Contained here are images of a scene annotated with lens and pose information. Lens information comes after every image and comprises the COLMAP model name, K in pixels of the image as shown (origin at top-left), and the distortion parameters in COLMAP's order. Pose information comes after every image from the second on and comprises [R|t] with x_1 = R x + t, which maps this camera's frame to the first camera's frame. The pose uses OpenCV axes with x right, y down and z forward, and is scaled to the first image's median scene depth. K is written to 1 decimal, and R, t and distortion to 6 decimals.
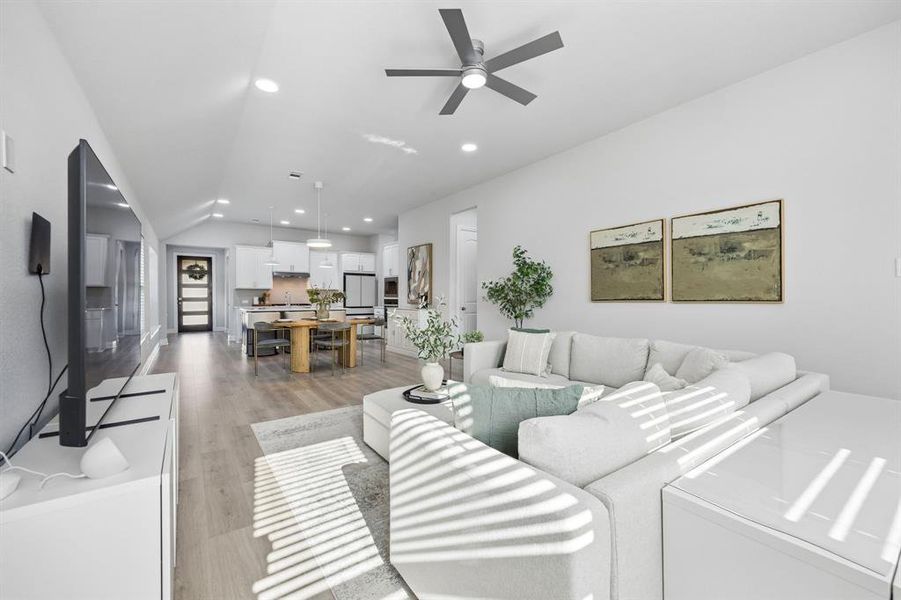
lens RADIAL K [[366.2, 0, 457.1], [0, 366.2, 299.6], [0, 0, 1]] dist [0.013267, -0.002629]
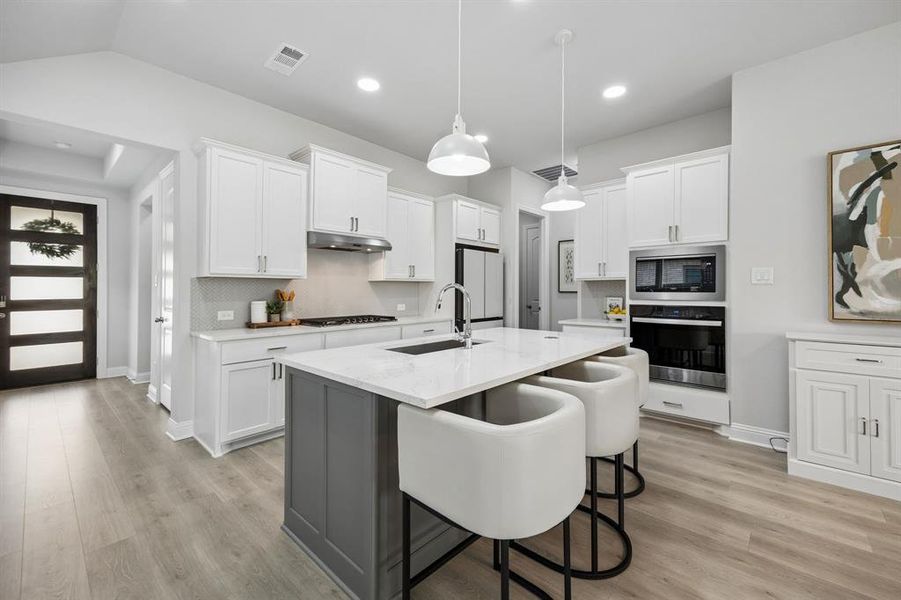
lens RADIAL K [[366.2, 0, 456.0], [0, 366.2, 287.1], [0, 0, 1]] dist [0.013267, -0.002629]
pose [[0.977233, 0.000105, 0.212170, -0.434242], [0.004153, 0.999799, -0.019626, -0.012559], [-0.212130, 0.020060, 0.977036, 0.612158]]
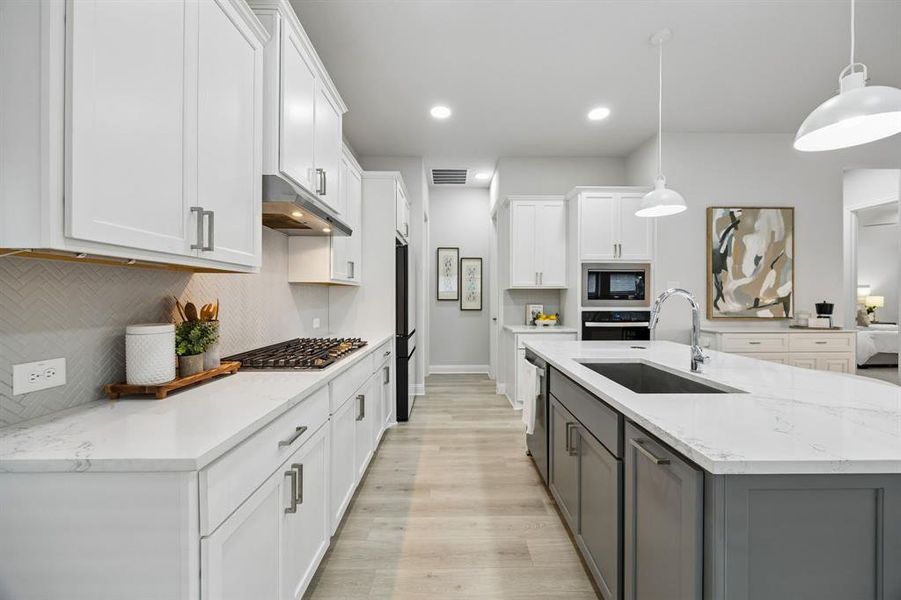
lens RADIAL K [[347.0, 0, 457.4], [0, 347.0, 299.3], [0, 0, 1]] dist [0.000503, -0.000635]
pose [[0.577557, -0.004519, 0.816338, -0.581848], [0.009281, 0.999956, -0.001030, -0.015647], [-0.816298, 0.008171, 0.577574, 0.825183]]
